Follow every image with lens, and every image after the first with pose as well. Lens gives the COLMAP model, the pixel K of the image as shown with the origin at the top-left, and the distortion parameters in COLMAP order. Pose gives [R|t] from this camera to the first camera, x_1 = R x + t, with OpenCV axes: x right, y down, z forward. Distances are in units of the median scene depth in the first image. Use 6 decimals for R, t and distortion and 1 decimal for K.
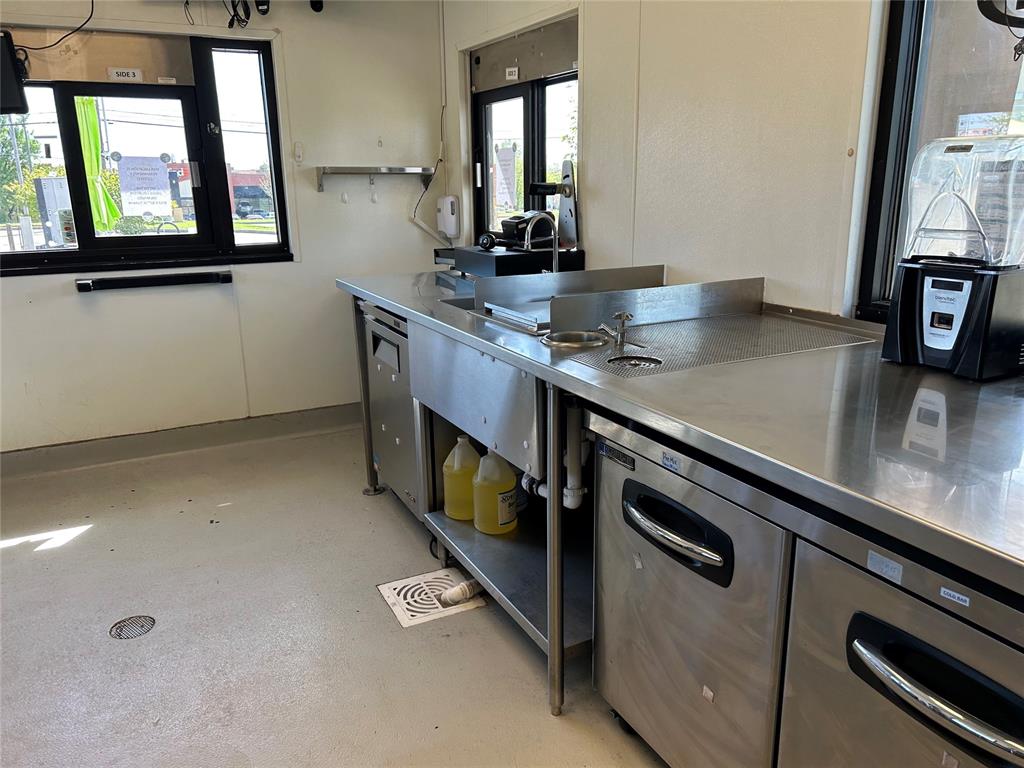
lens RADIAL K [[765.0, 0, 518.8], [0, 765.0, 388.4], [0, 0, 1]] dist [0.062039, -0.067843]
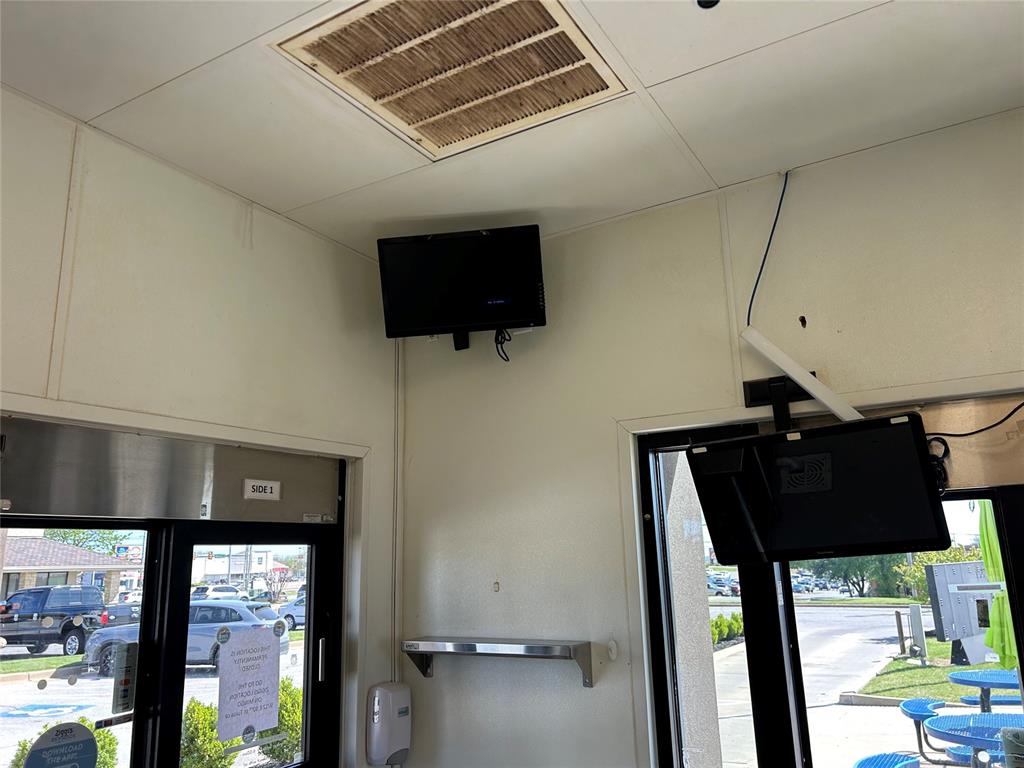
lens RADIAL K [[765.9, 0, 510.3], [0, 765.9, 376.7], [0, 0, 1]] dist [0.062209, -0.066793]
pose [[0.523888, -0.204233, -0.826940, -0.297784], [-0.203364, 0.912764, -0.354266, -0.195221], [0.827154, 0.353766, 0.436653, 0.434437]]
